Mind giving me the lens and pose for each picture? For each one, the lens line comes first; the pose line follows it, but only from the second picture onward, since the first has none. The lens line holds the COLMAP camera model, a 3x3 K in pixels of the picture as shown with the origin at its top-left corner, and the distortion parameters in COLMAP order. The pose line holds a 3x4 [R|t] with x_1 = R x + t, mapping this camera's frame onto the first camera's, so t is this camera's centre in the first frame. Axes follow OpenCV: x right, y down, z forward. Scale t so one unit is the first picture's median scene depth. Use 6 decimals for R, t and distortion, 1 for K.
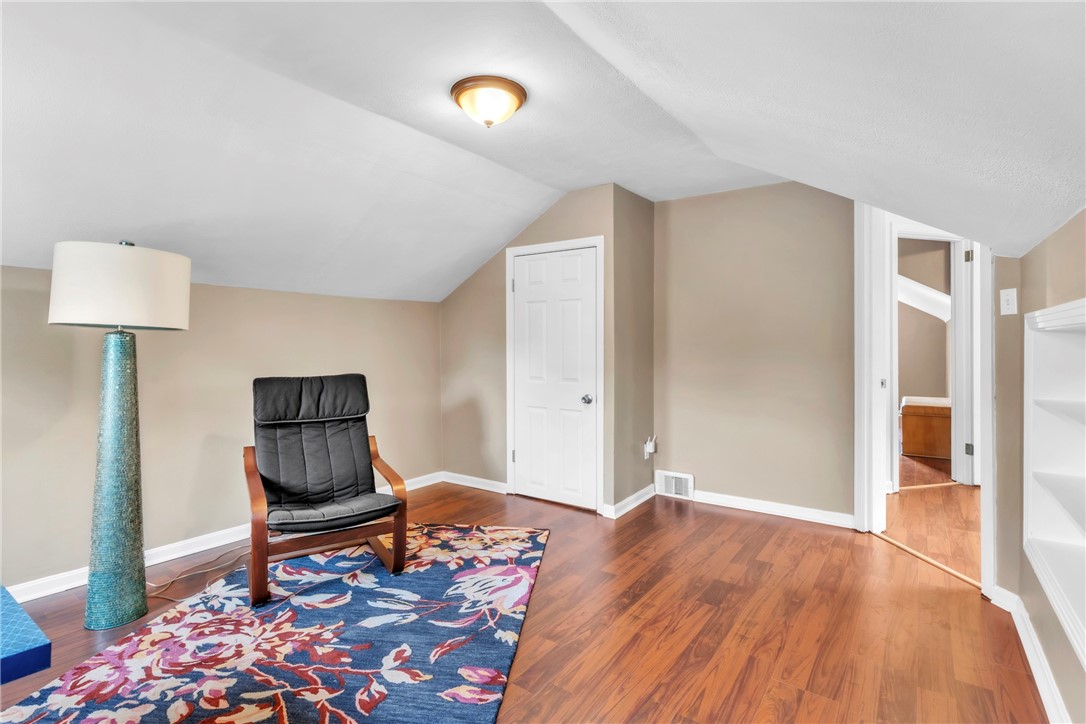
lens RADIAL K [[523.4, 0, 538.2], [0, 523.4, 356.9], [0, 0, 1]] dist [0.001390, 0.000075]
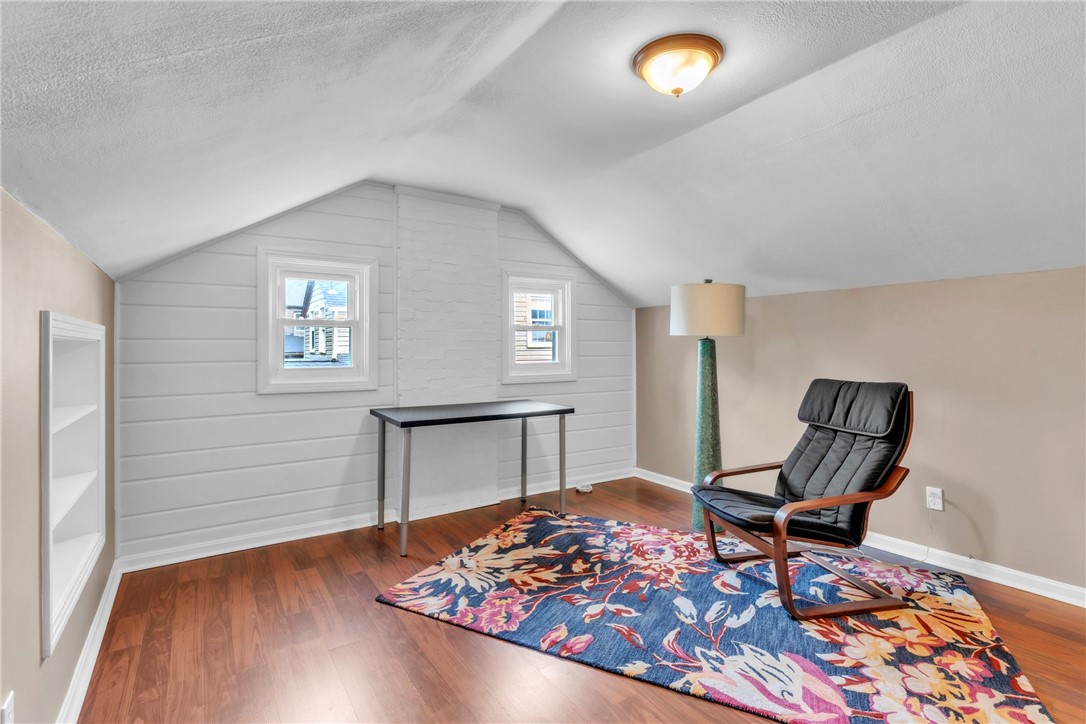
lens RADIAL K [[523.4, 0, 538.1], [0, 523.4, 354.5], [0, 0, 1]] dist [0.001390, 0.000075]
pose [[-0.358285, 0.011639, -0.933540, 0.778139], [-0.014509, 0.999732, 0.018032, -0.023062], [0.933500, 0.020005, -0.358020, 1.066783]]
